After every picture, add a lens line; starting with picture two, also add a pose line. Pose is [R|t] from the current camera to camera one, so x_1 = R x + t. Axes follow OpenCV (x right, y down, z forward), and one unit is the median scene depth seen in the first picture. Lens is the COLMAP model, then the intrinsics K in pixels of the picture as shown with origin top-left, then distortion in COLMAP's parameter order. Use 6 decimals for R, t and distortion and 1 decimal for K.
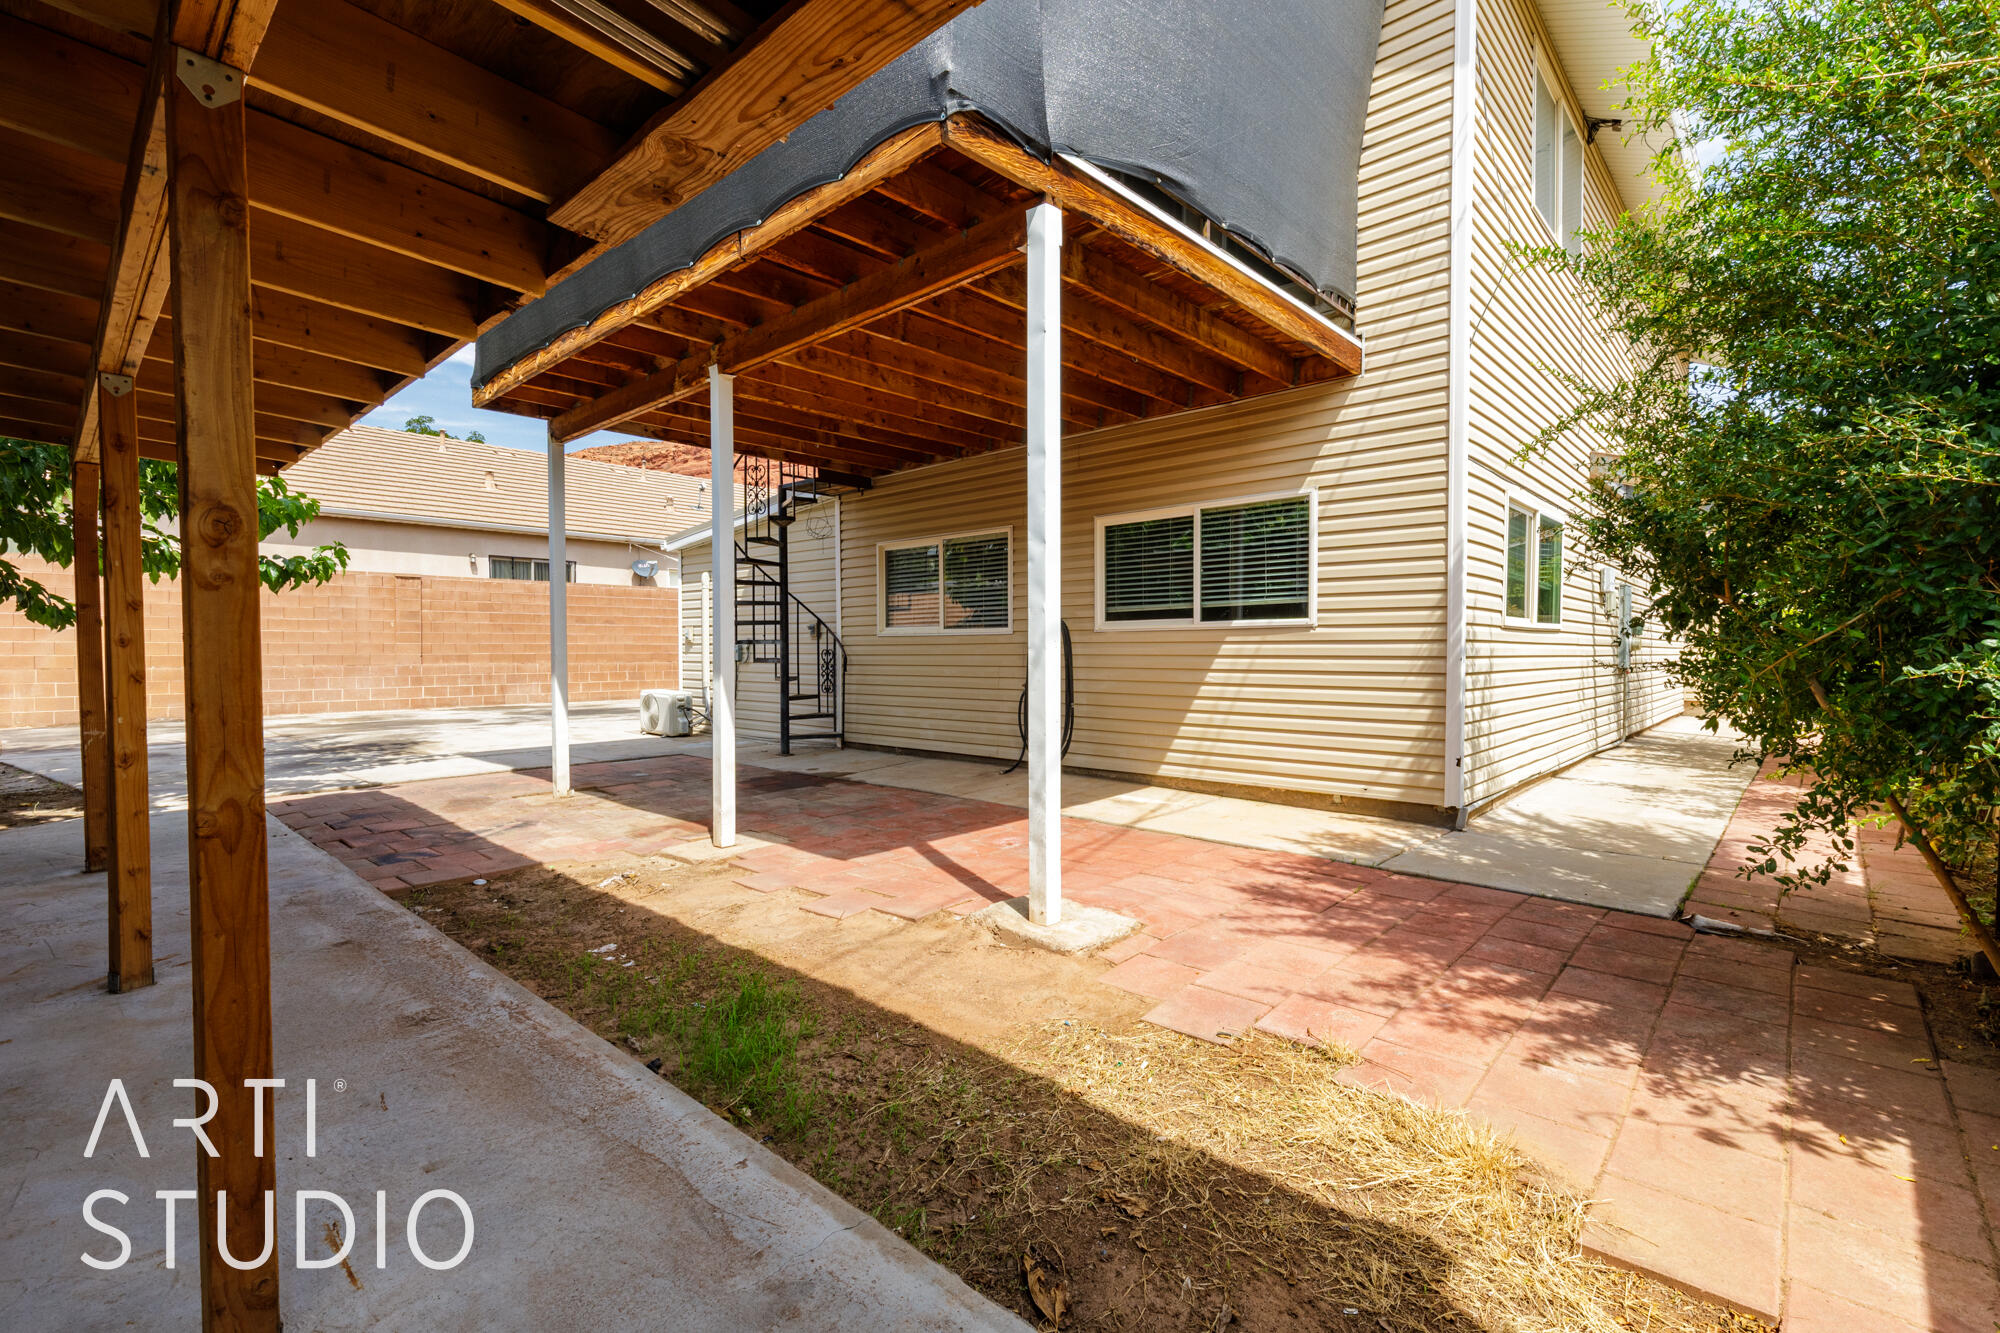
lens RADIAL K [[893.7, 0, 1006.8], [0, 893.7, 665.6], [0, 0, 1]] dist [0.001341, -0.000456]
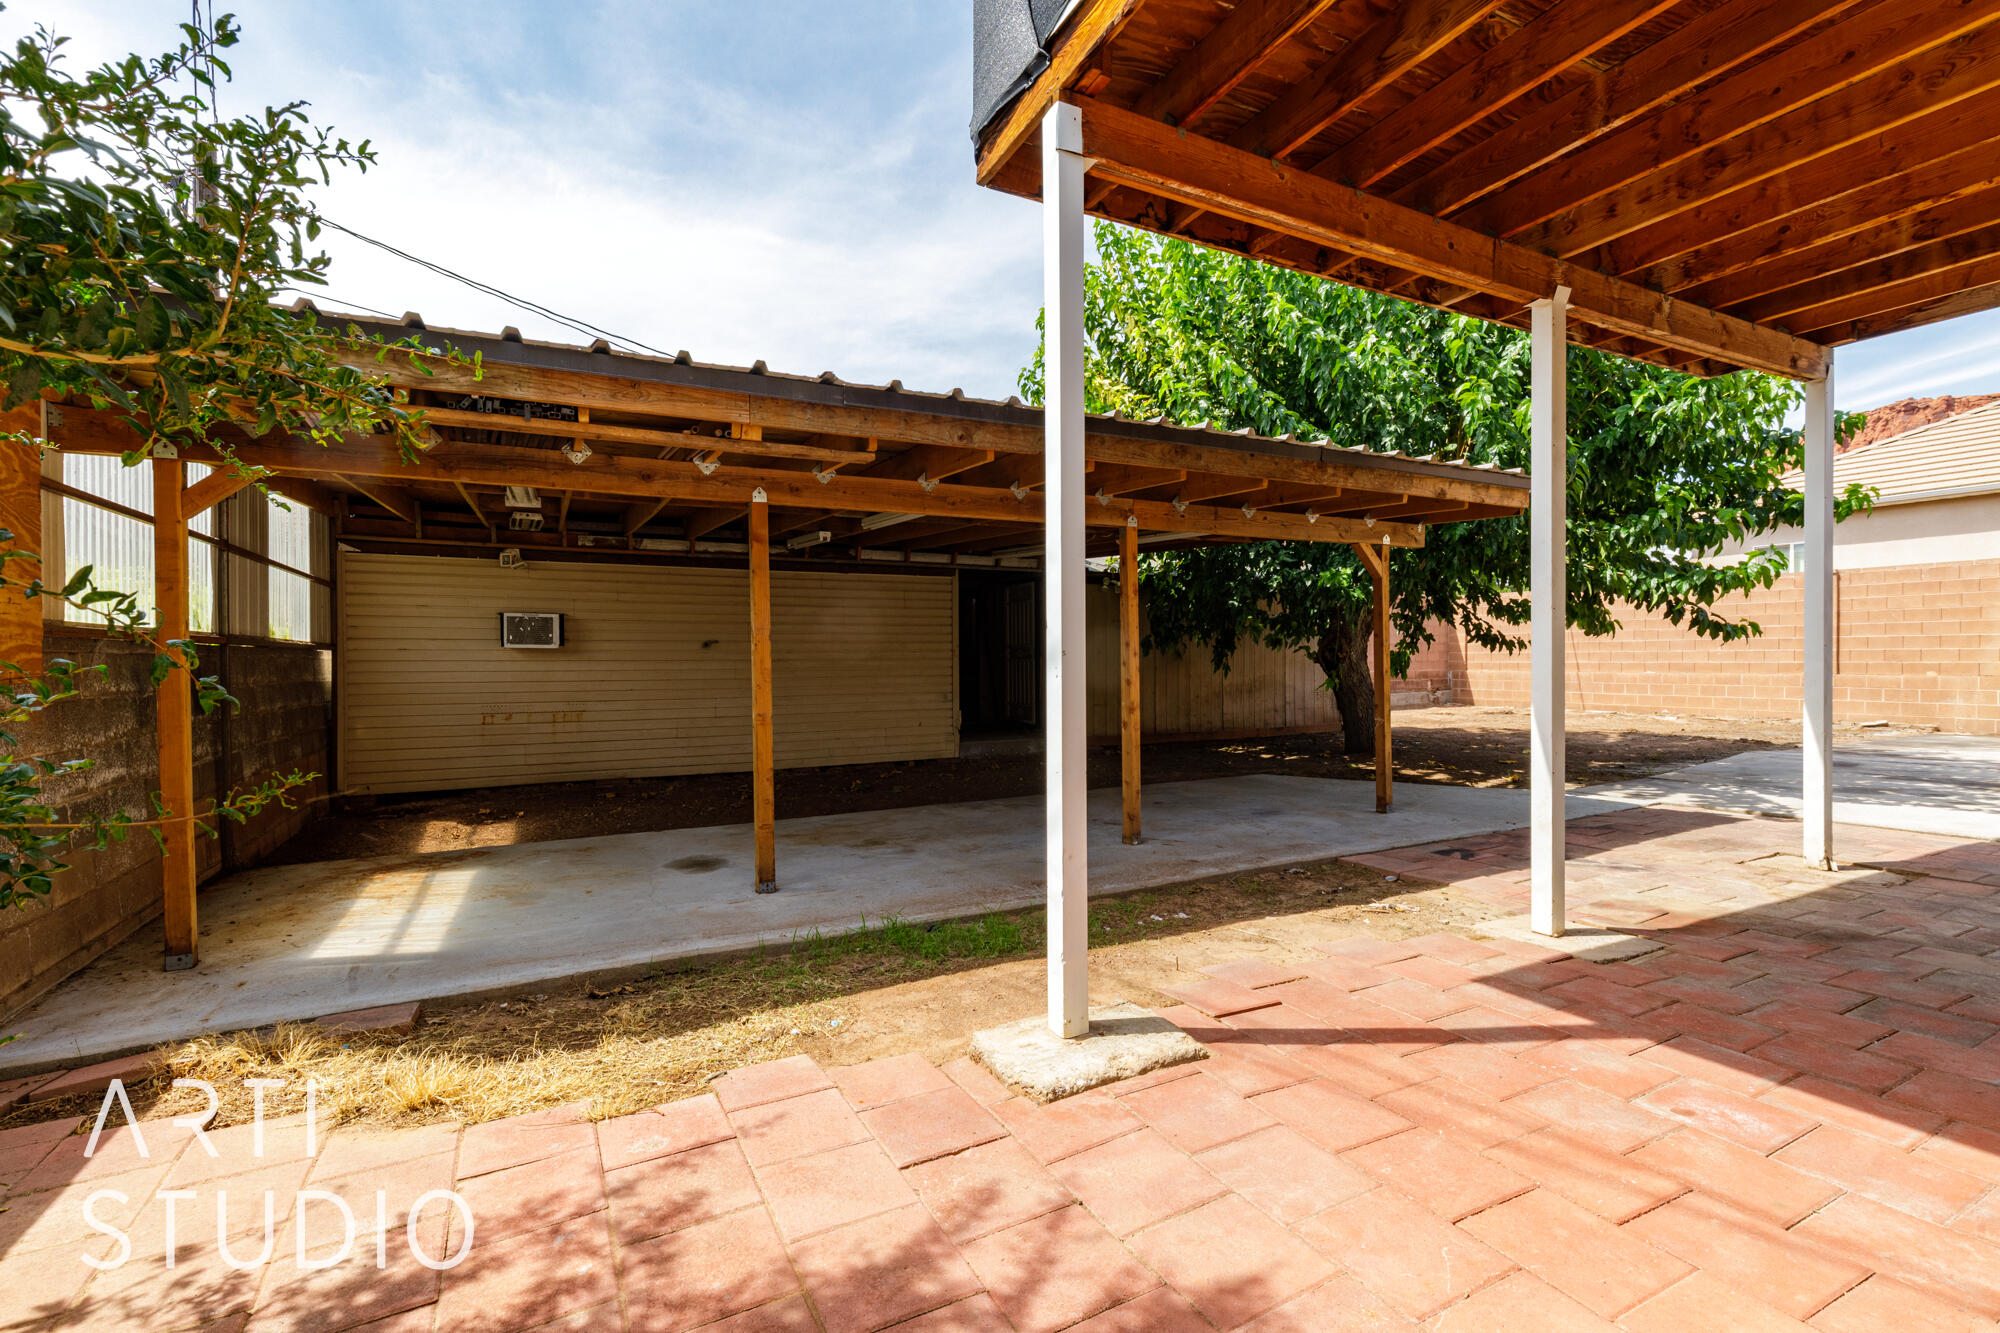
lens RADIAL K [[893.7, 0, 1007.8], [0, 893.7, 665.1], [0, 0, 1]] dist [0.001341, -0.000456]
pose [[-0.340147, 0.007484, -0.940342, 0.955318], [-0.009950, 0.999884, 0.011557, -0.046904], [0.940320, 0.013288, -0.340033, 1.468278]]
